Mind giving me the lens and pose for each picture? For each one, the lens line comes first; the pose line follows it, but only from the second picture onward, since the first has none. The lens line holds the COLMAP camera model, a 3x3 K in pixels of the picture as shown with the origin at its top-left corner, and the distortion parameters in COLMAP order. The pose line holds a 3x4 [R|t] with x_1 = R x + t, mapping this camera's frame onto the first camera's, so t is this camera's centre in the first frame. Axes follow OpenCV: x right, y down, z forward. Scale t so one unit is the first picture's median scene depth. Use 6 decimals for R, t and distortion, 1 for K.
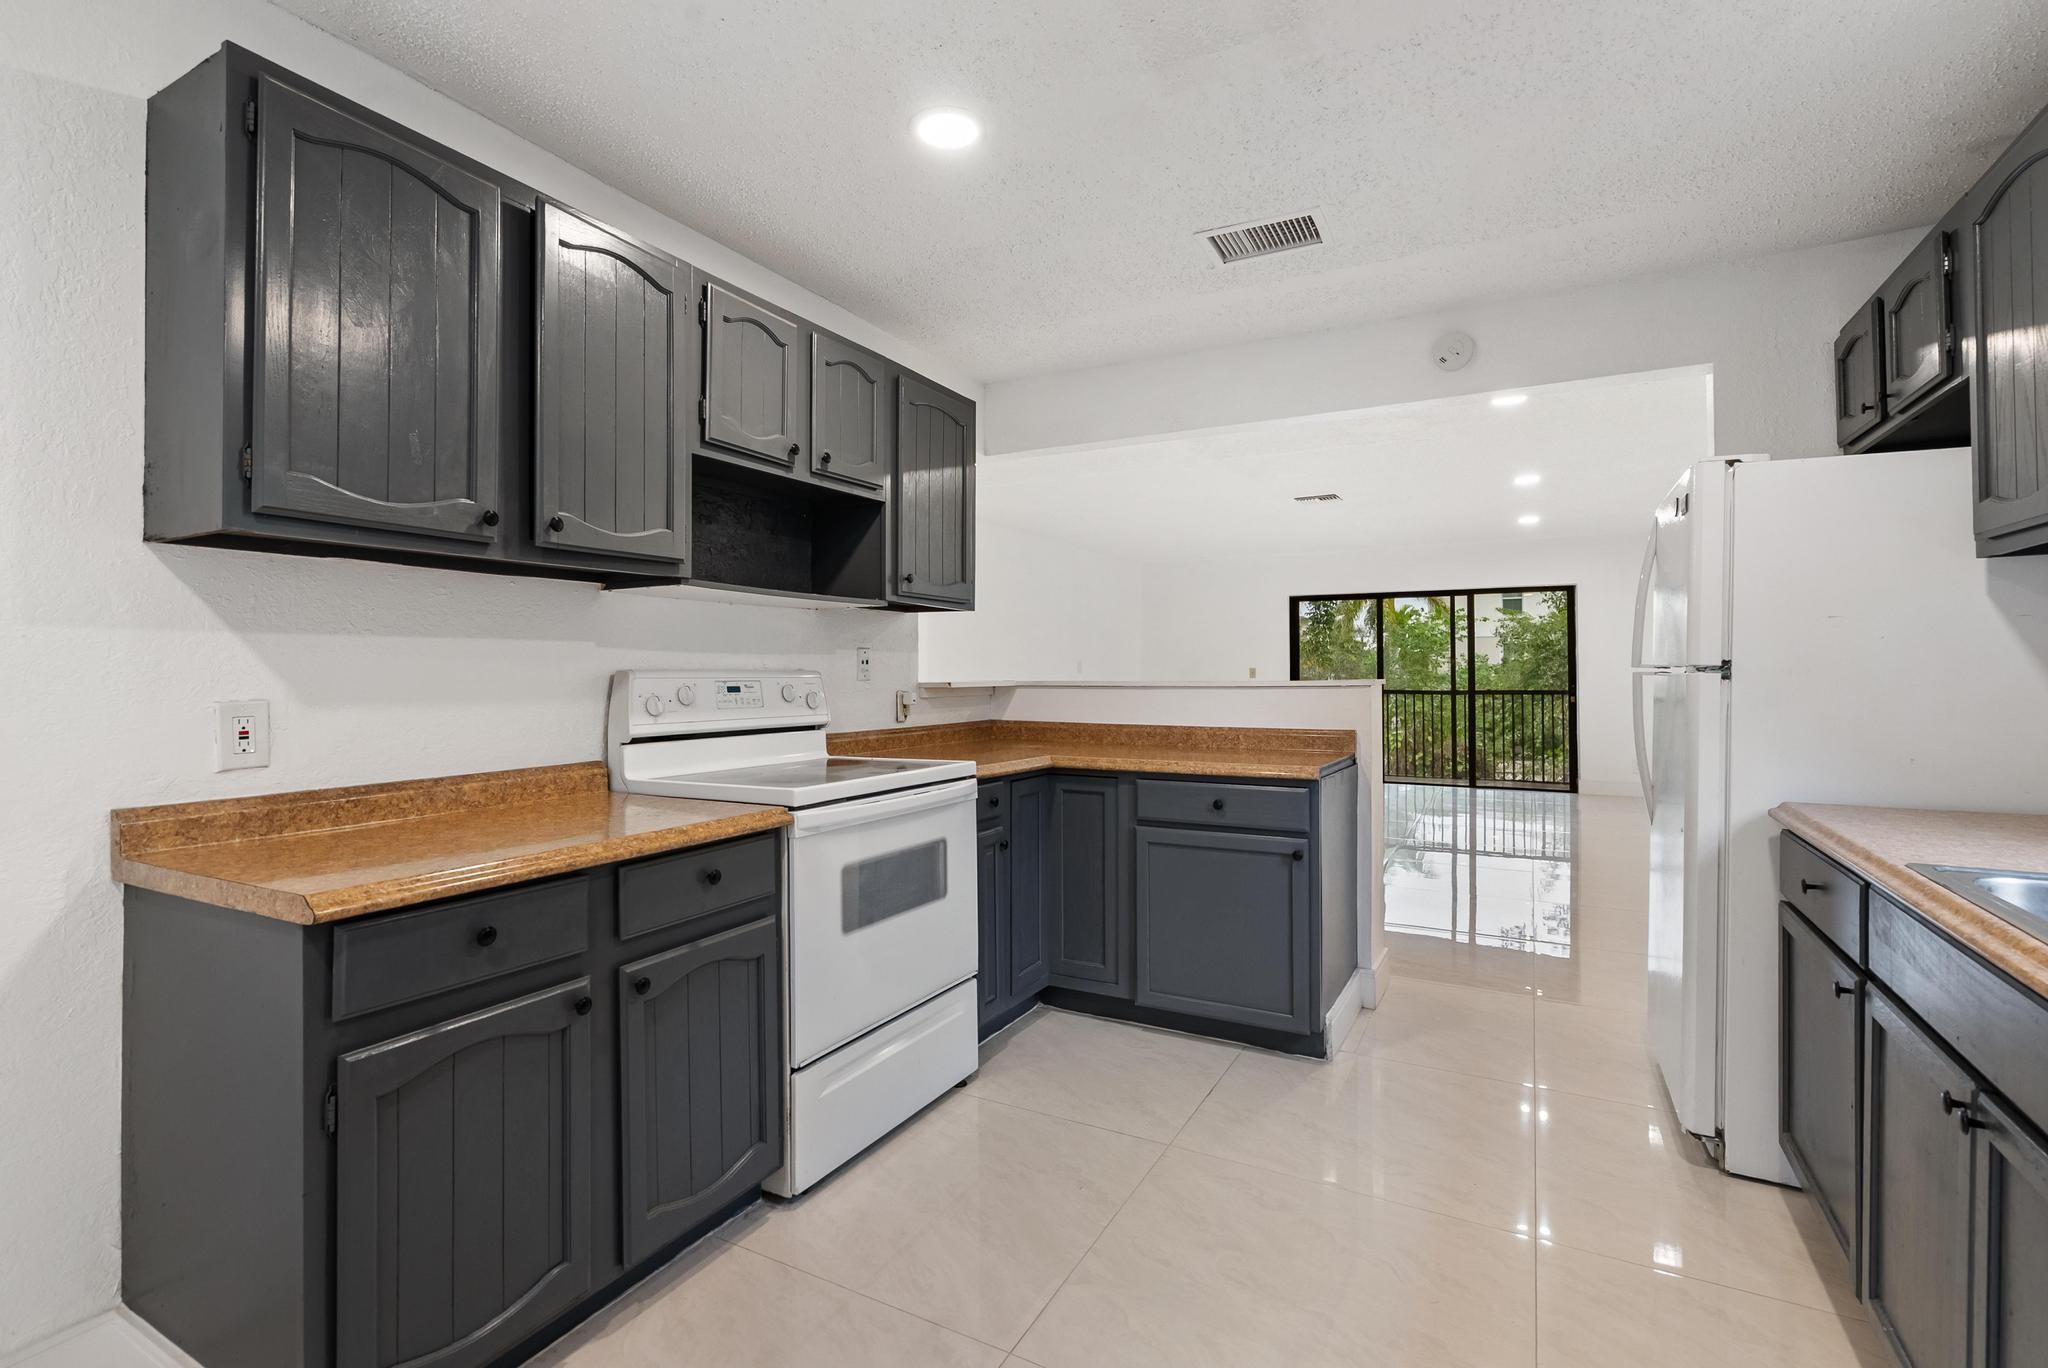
lens RADIAL K [[931.1, 0, 1021.4], [0, 931.1, 672.1], [0, 0, 1]] dist [-0.005102, 0.000930]
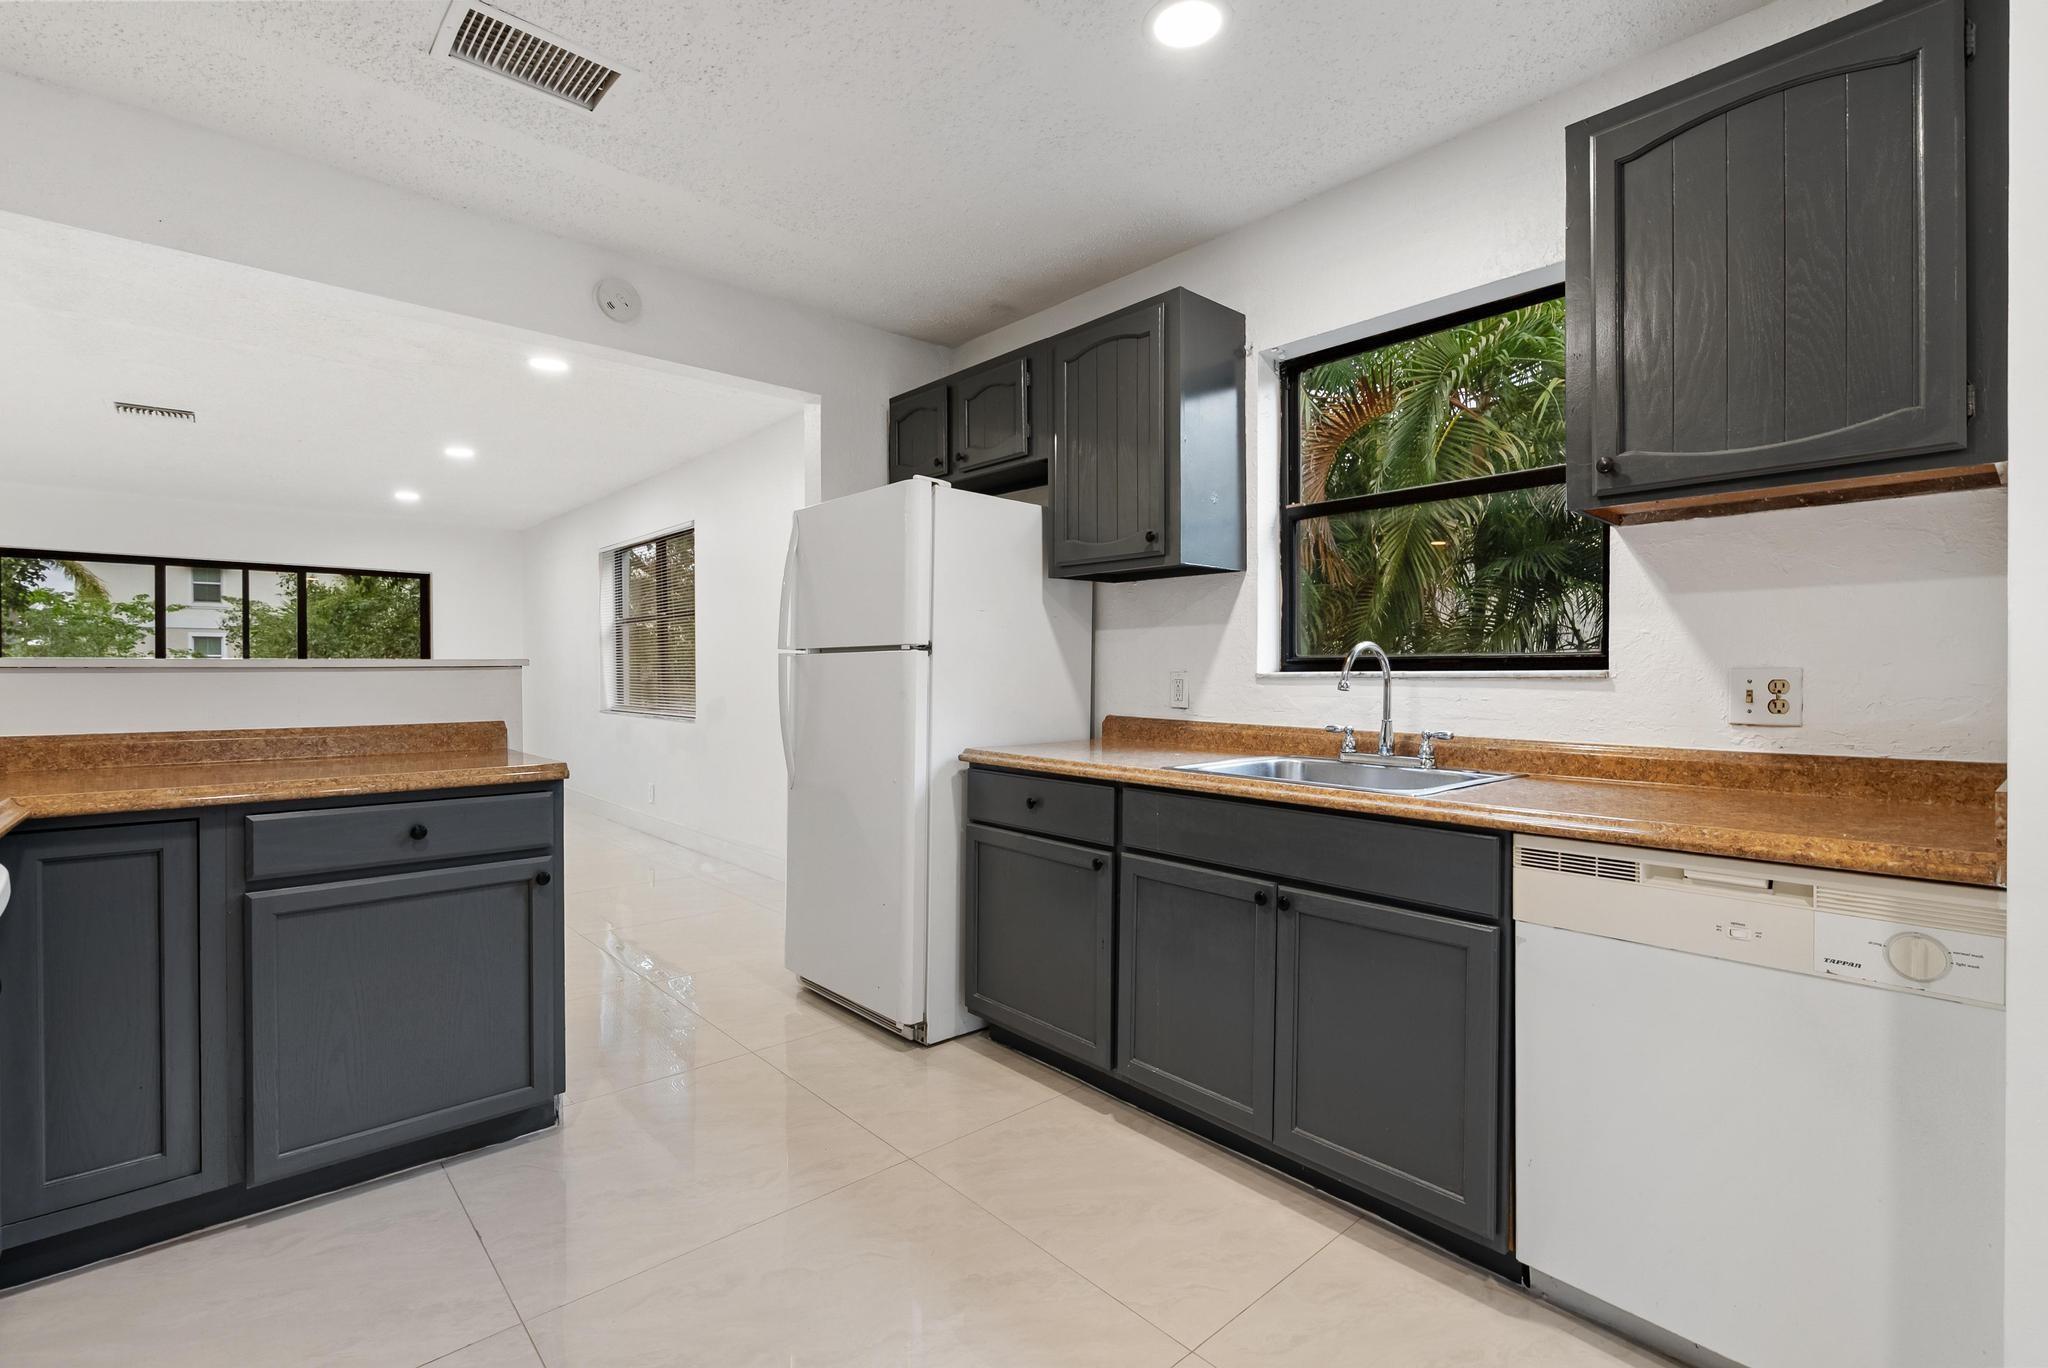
lens RADIAL K [[931.1, 0, 1022.0], [0, 931.1, 682.0], [0, 0, 1]] dist [-0.005102, 0.000930]
pose [[0.324054, -0.009023, 0.945996, -0.295823], [-0.002543, 0.999943, 0.010409, 0.021797], [-0.946035, -0.005779, 0.324012, 0.348057]]
